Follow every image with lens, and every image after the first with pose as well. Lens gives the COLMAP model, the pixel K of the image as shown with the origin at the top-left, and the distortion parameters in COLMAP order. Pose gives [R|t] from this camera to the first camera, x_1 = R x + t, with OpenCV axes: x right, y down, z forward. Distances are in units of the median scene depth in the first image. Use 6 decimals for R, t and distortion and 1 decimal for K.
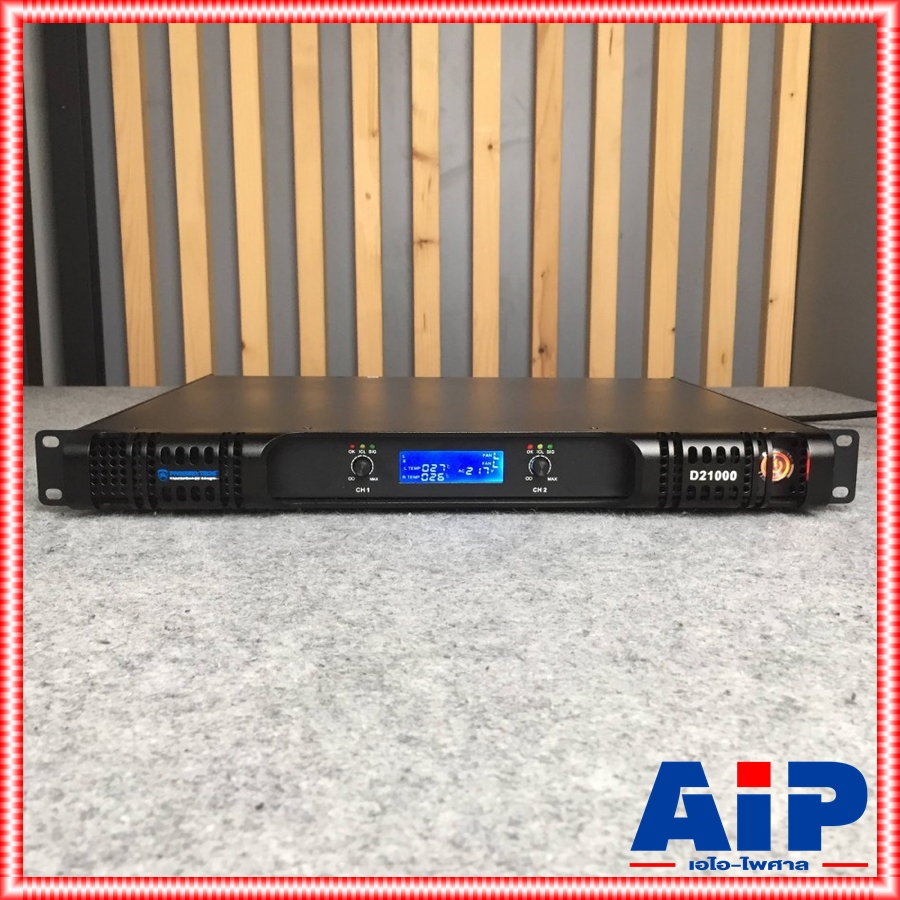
lens RADIAL K [[1044.4, 0, 448.6], [0, 1044.4, 445.8], [0, 0, 1]] dist [0.065277, 0.000000]
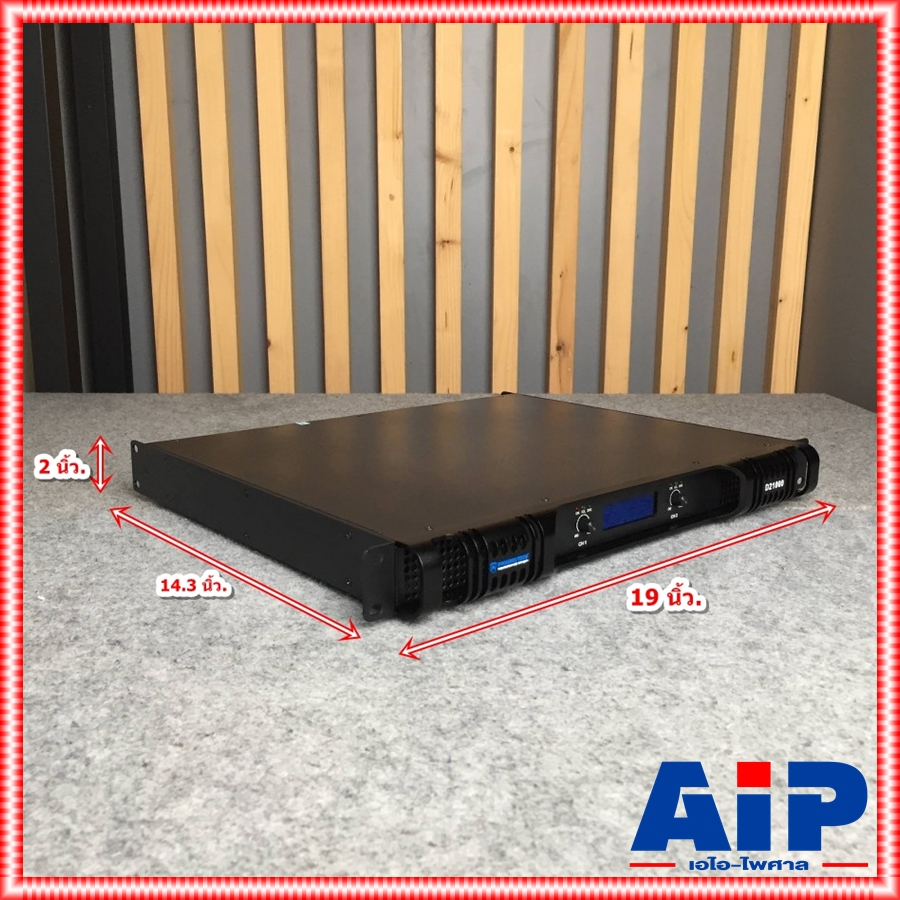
lens RADIAL K [[1044.4, 0, 450.7], [0, 1044.4, 448.9], [0, 0, 1]] dist [0.065277, 0.000000]
pose [[0.999519, -0.000175, 0.031000, -0.164287], [-0.001632, 0.998301, 0.058246, -0.172013], [-0.030958, -0.058269, 0.997821, -0.100308]]
